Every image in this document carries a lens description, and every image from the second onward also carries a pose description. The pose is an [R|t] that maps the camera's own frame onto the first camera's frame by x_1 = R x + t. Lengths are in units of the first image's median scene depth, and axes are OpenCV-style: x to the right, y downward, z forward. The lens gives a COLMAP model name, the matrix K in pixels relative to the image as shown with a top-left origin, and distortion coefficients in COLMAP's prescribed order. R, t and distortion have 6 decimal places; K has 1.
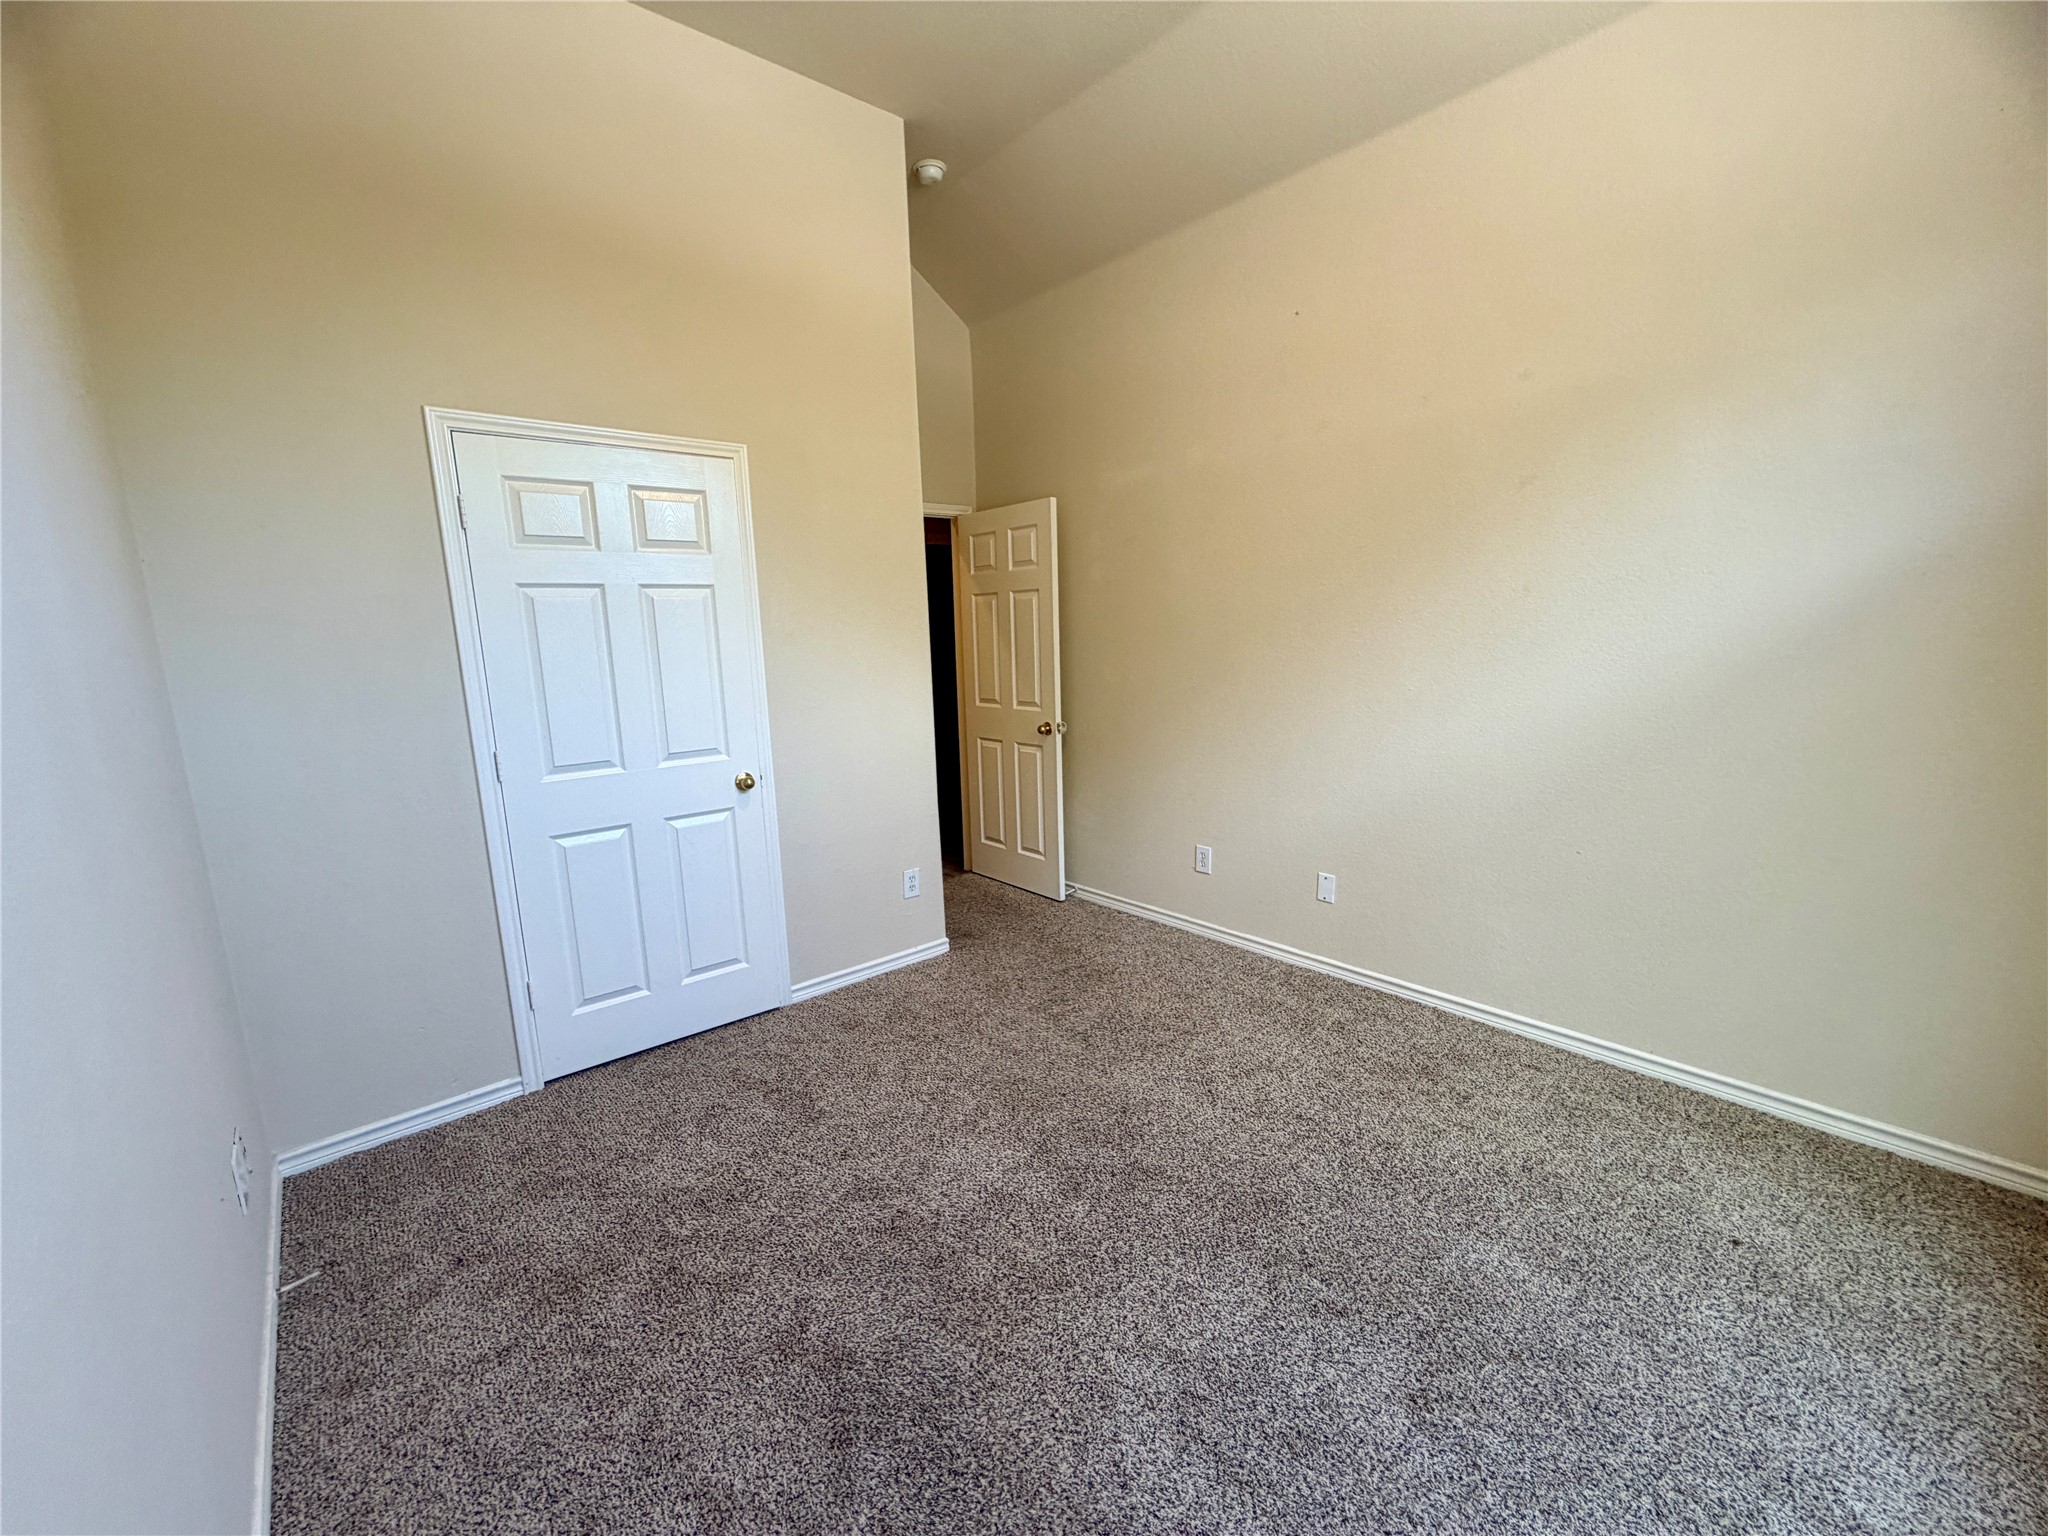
lens RADIAL K [[817.8, 0, 1017.4], [0, 817.8, 768.8], [0, 0, 1]] dist [0.000122, 0.000408]
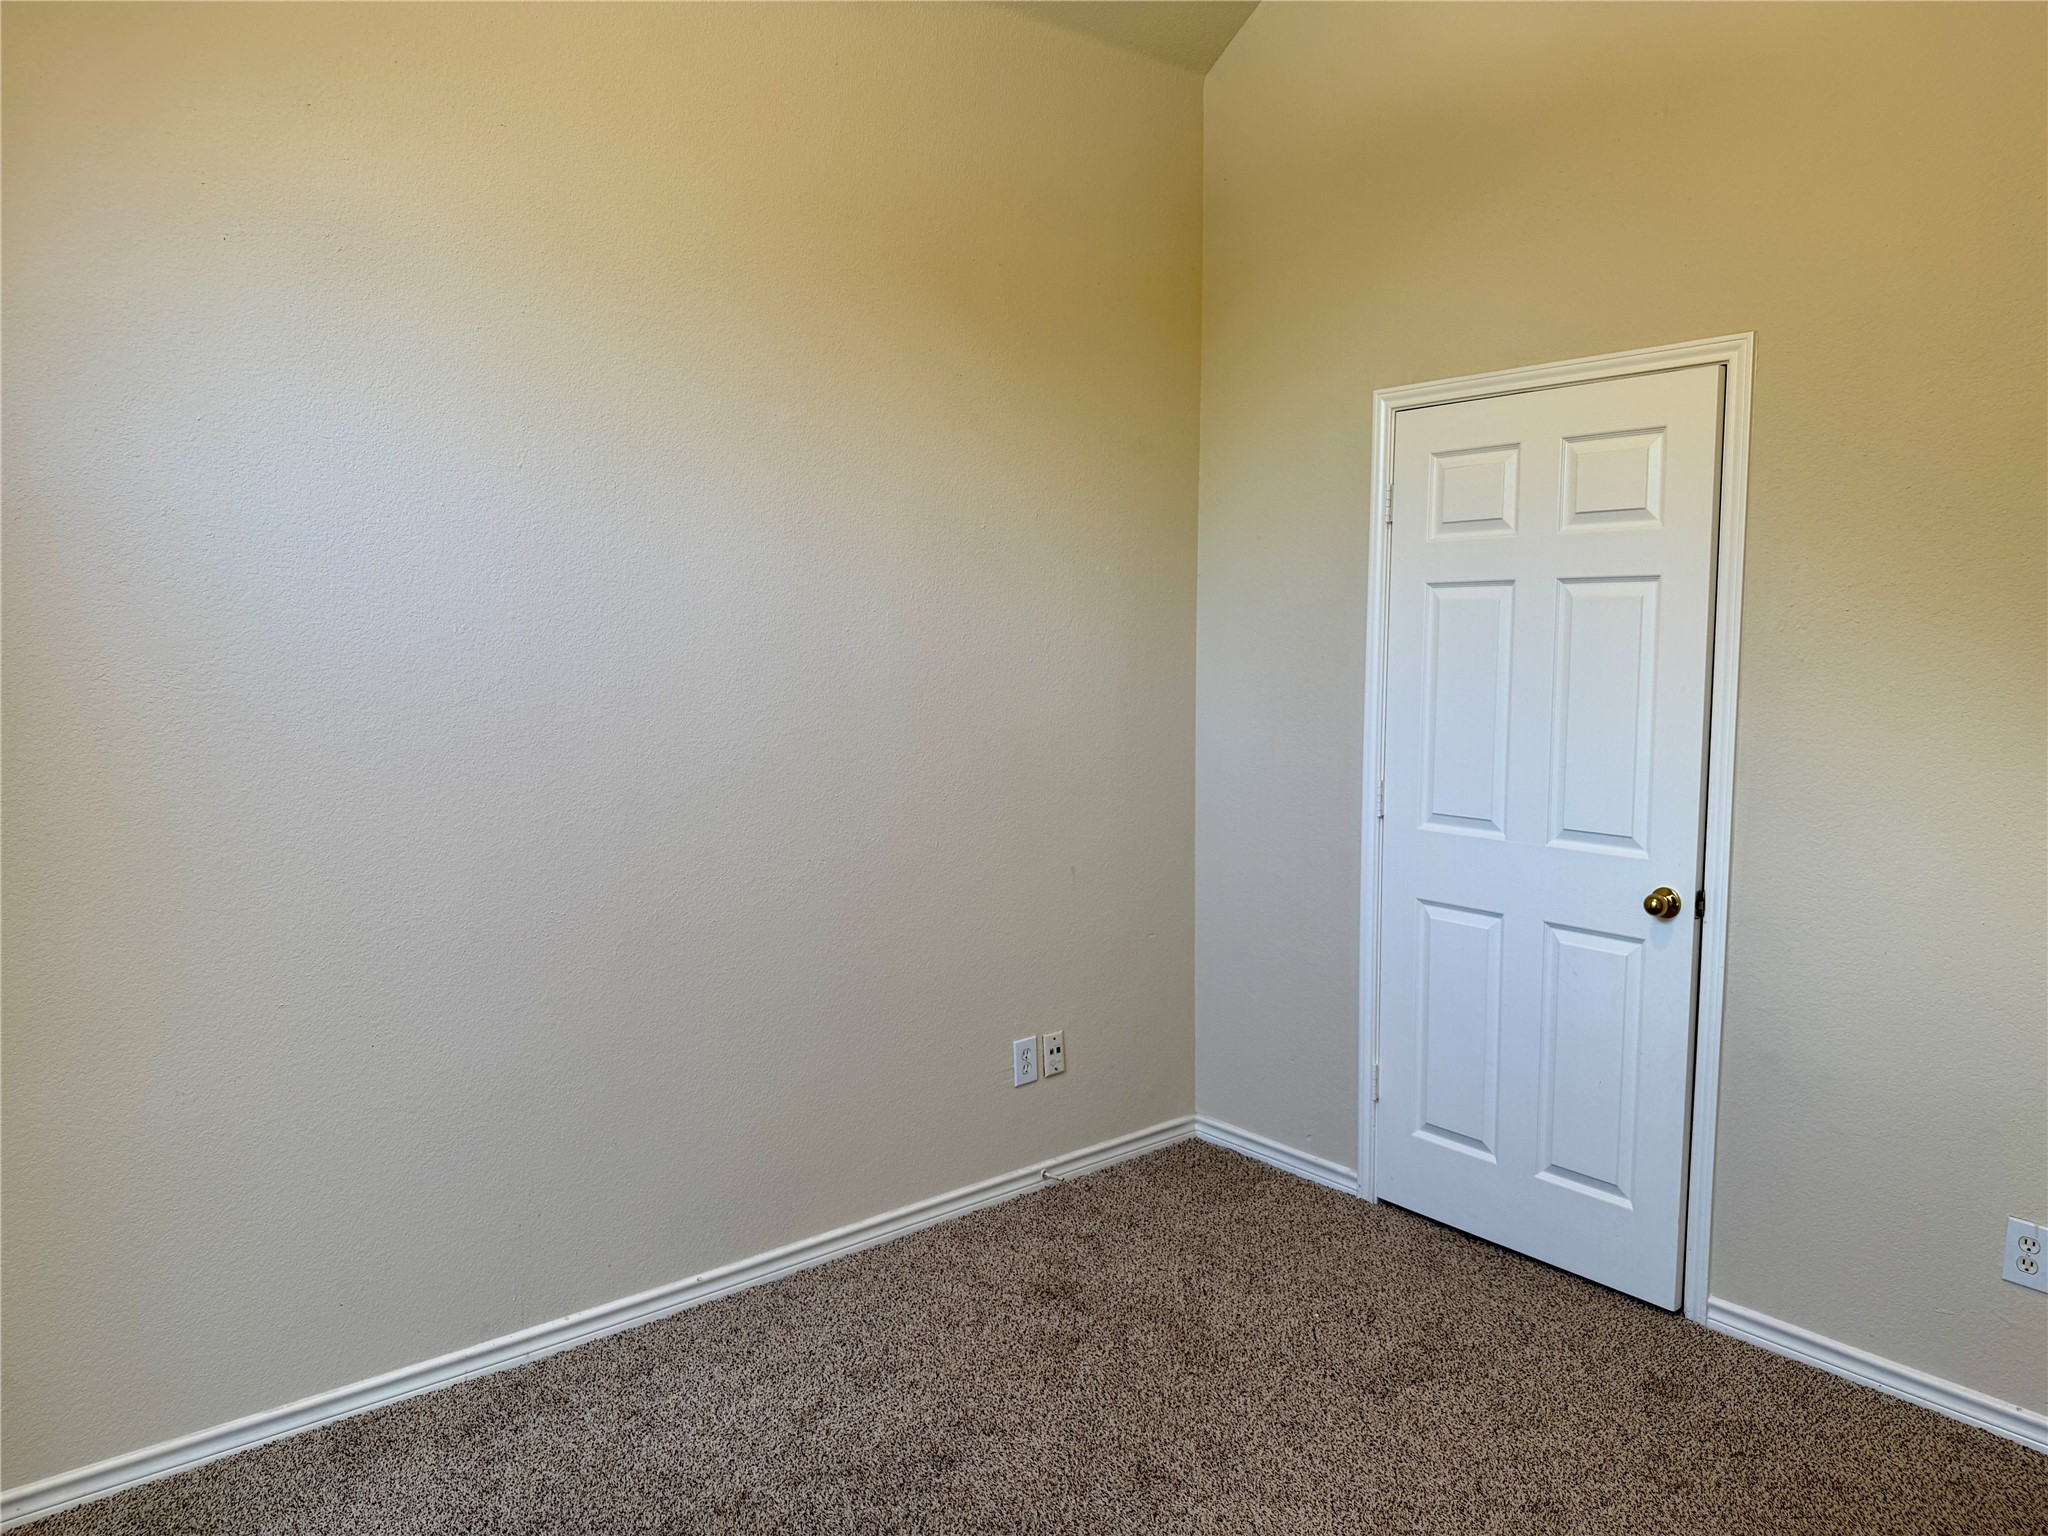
lens RADIAL K [[1465.0, 0, 1024.0], [0, 1465.0, 768.0], [0, 0, 1]] dist [-0.003358, -0.102152]
pose [[-0.049988, 0.121982, -0.991273, 0.768987], [-0.168288, 0.977294, 0.128748, -0.146231], [0.984469, 0.173256, -0.028325, 0.599883]]
